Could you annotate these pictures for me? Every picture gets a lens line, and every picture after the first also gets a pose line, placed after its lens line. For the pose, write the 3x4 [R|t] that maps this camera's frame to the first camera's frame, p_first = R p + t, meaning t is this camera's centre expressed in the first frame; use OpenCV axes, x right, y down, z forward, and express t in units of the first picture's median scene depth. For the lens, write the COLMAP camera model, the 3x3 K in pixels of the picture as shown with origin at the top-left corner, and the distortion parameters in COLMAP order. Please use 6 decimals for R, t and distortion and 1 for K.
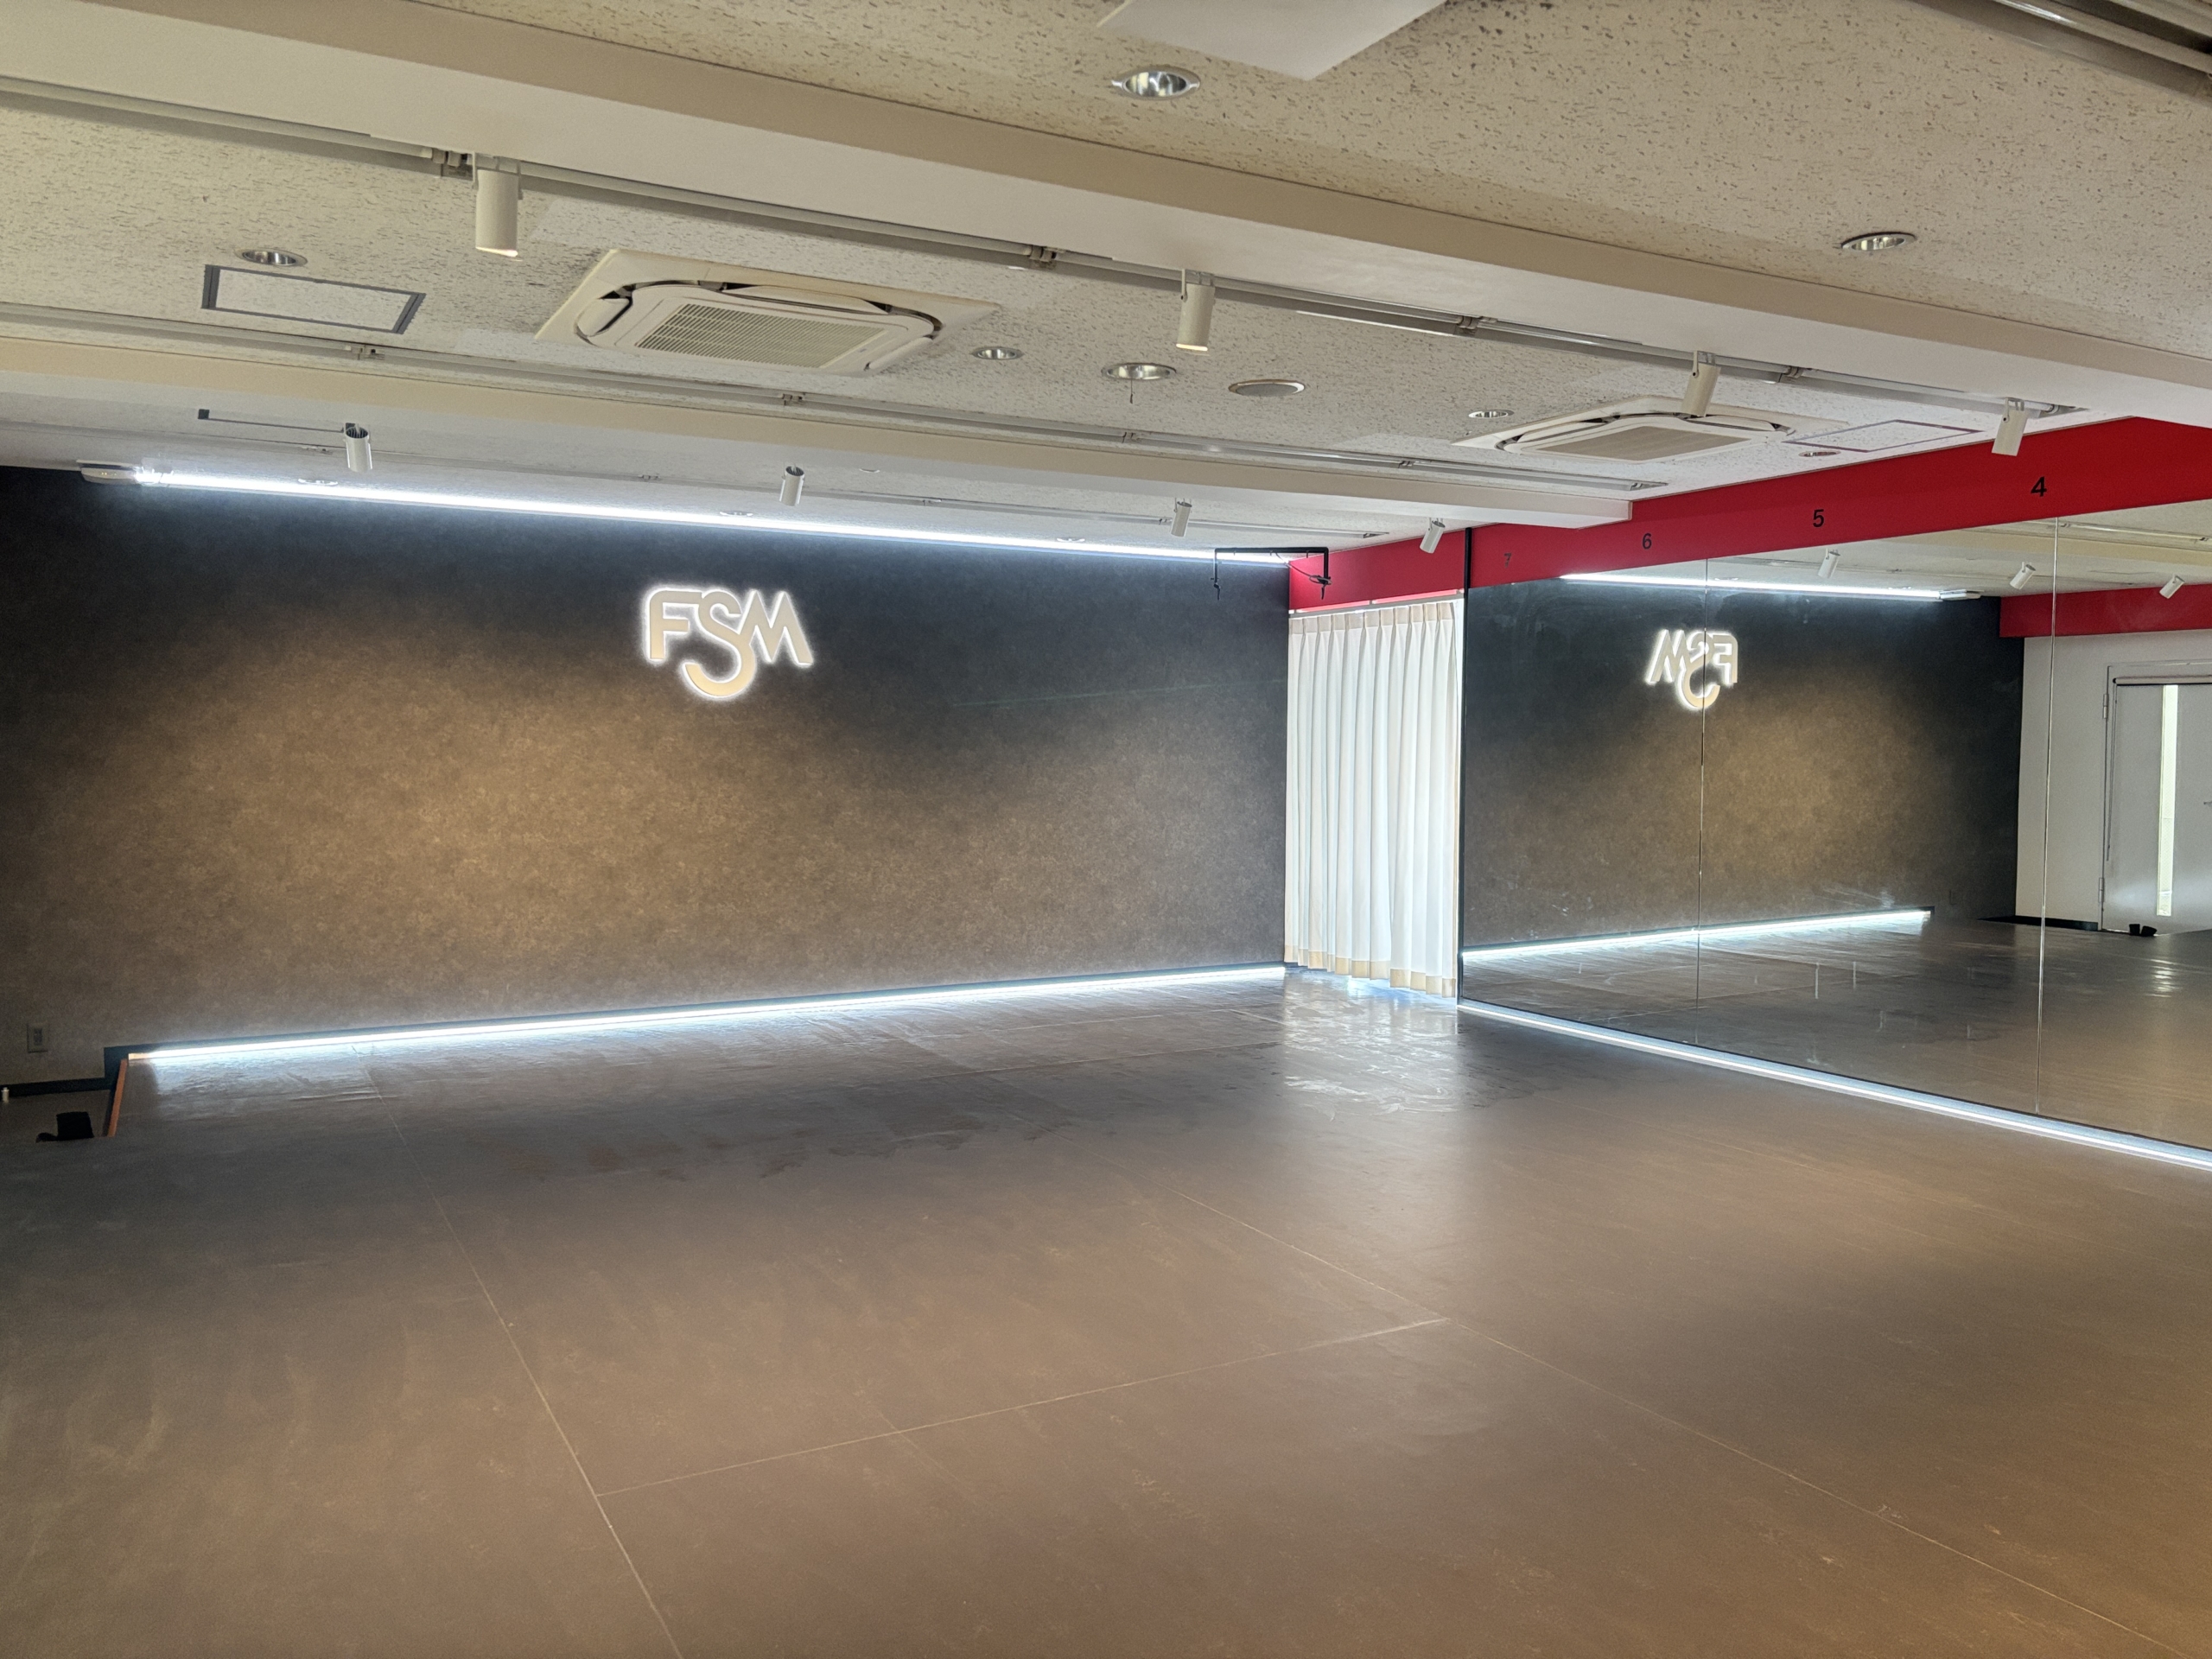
lens RADIAL K [[1676.6, 0, 1104.8], [0, 1676.6, 828.6], [0, 0, 1]] dist [0.031280, -0.011404]
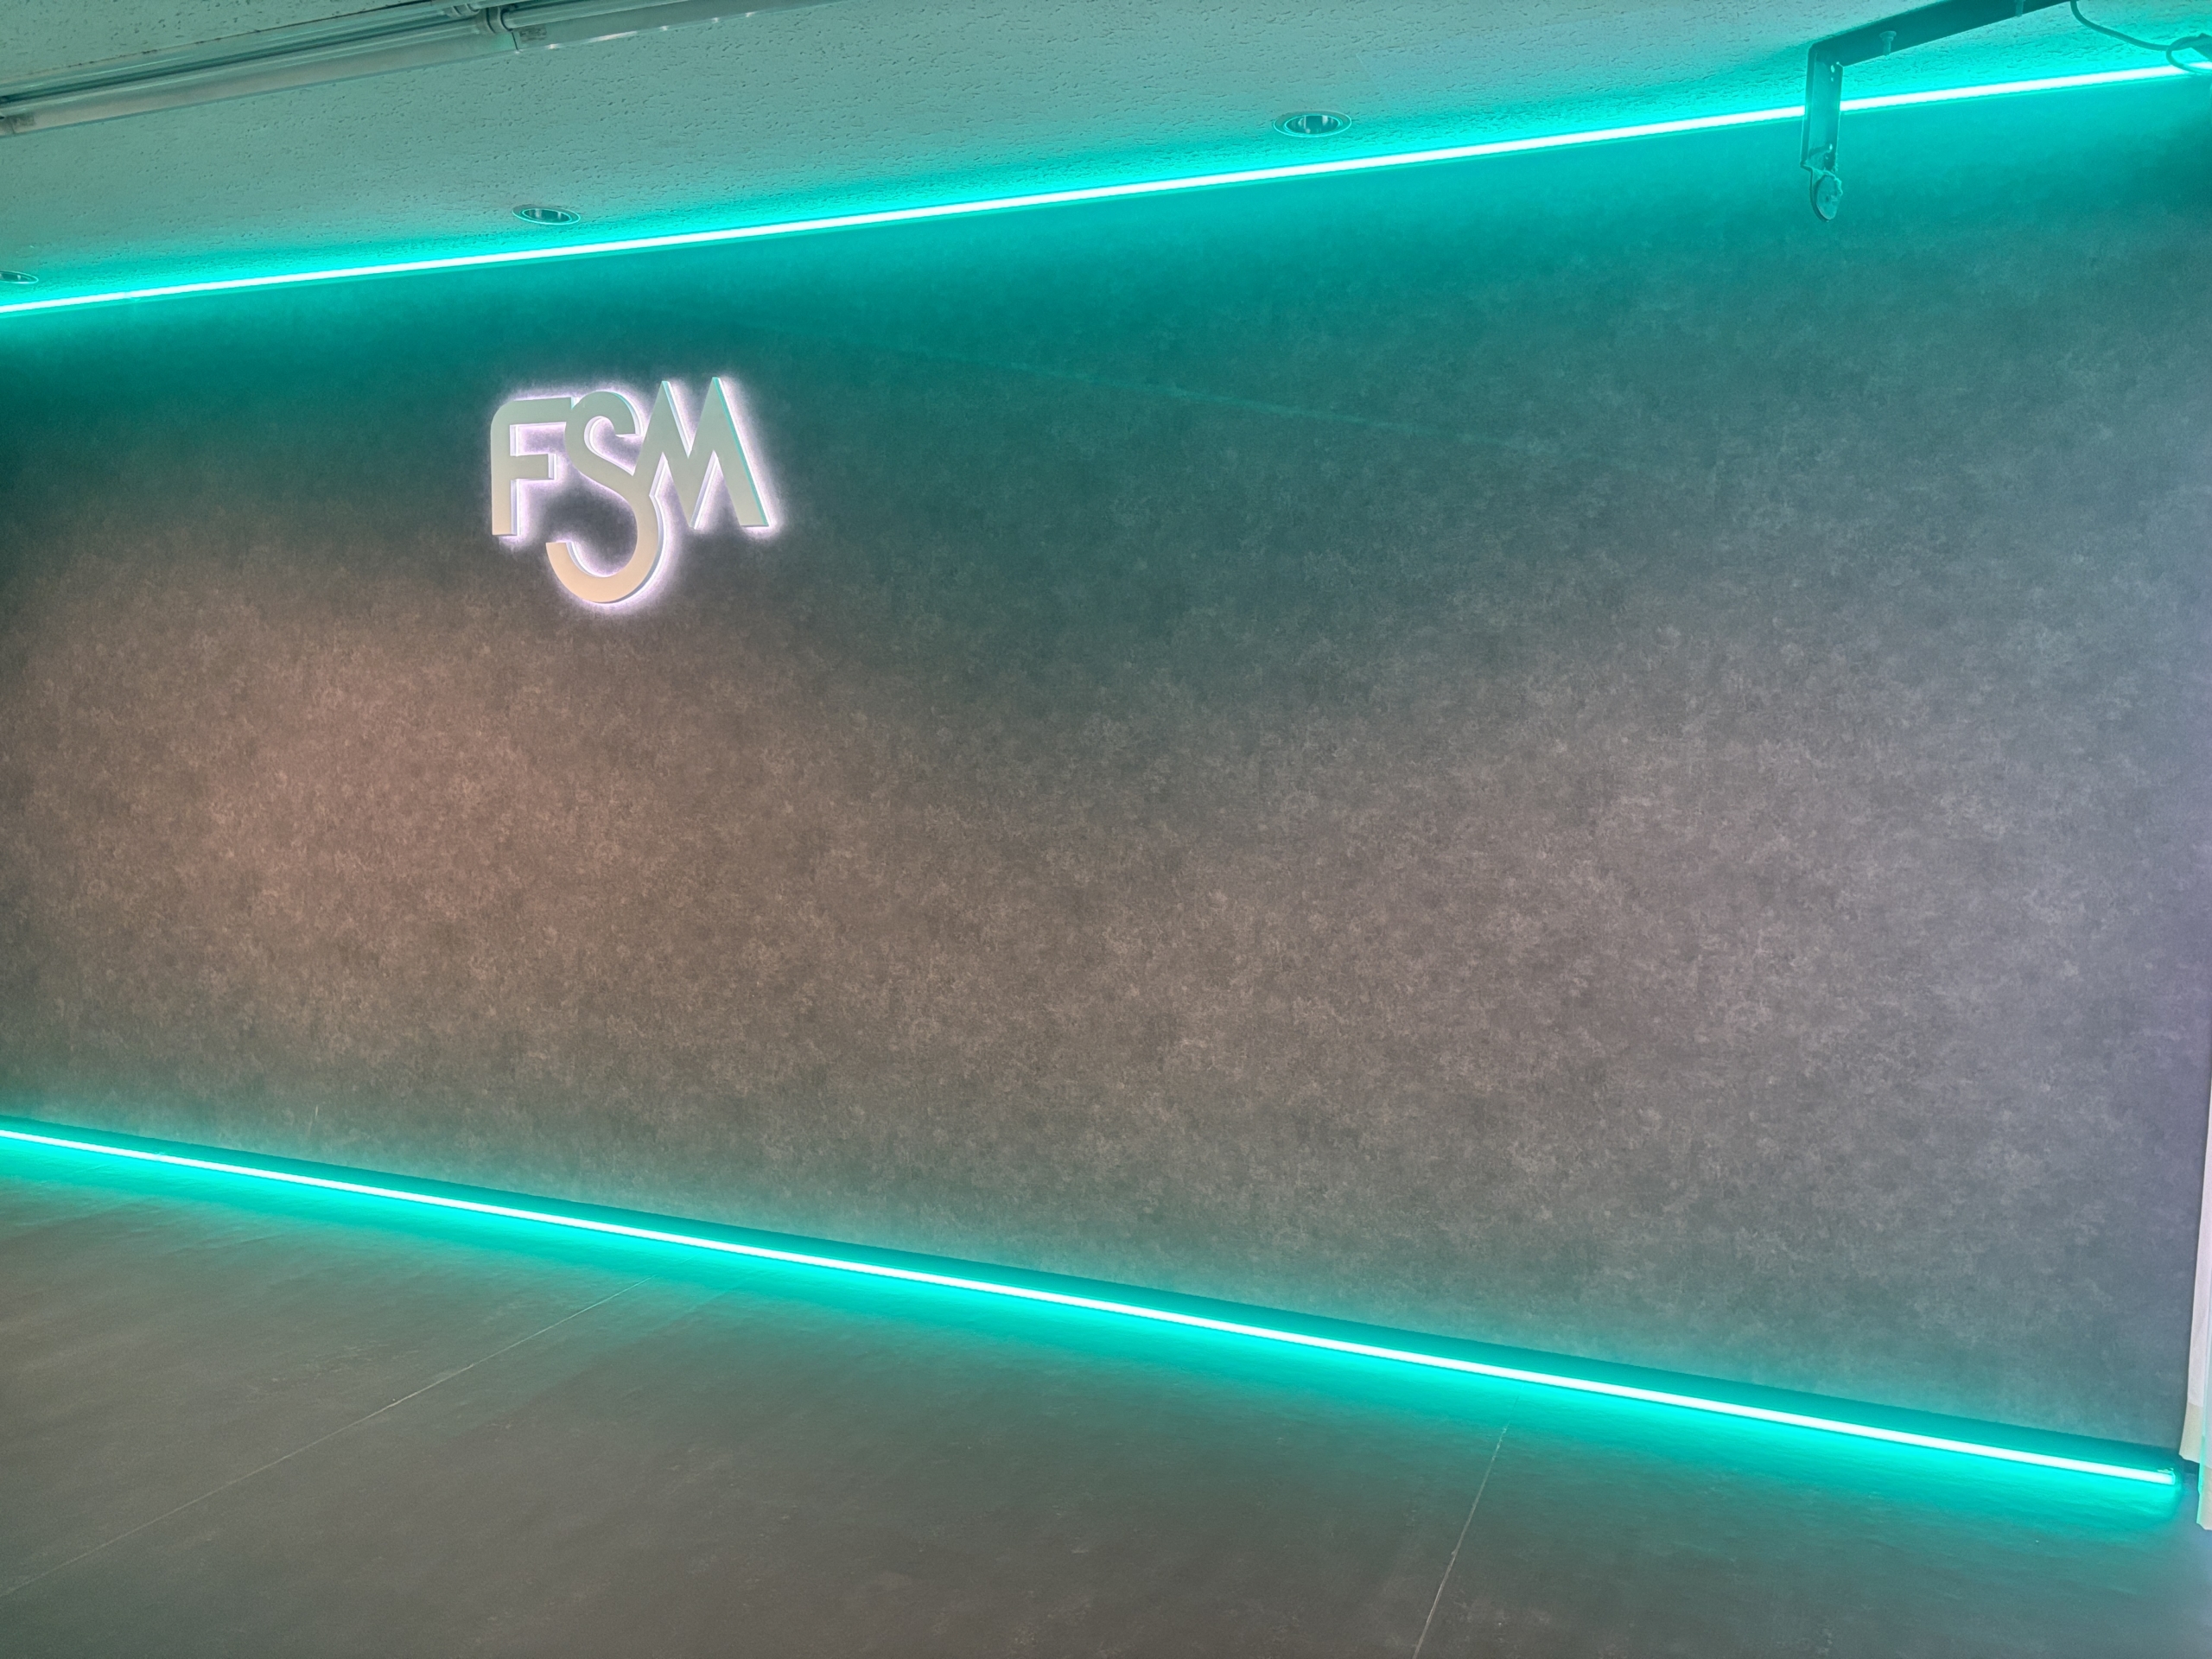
lens RADIAL K [[1676.6, 0, 1104.4], [0, 1676.6, 824.7], [0, 0, 1]] dist [0.031280, -0.011404]
pose [[0.624418, 0.062416, -0.778592, 0.255521], [-0.046193, 0.998008, 0.042960, -0.041431], [0.779723, 0.009141, 0.626058, 0.799347]]
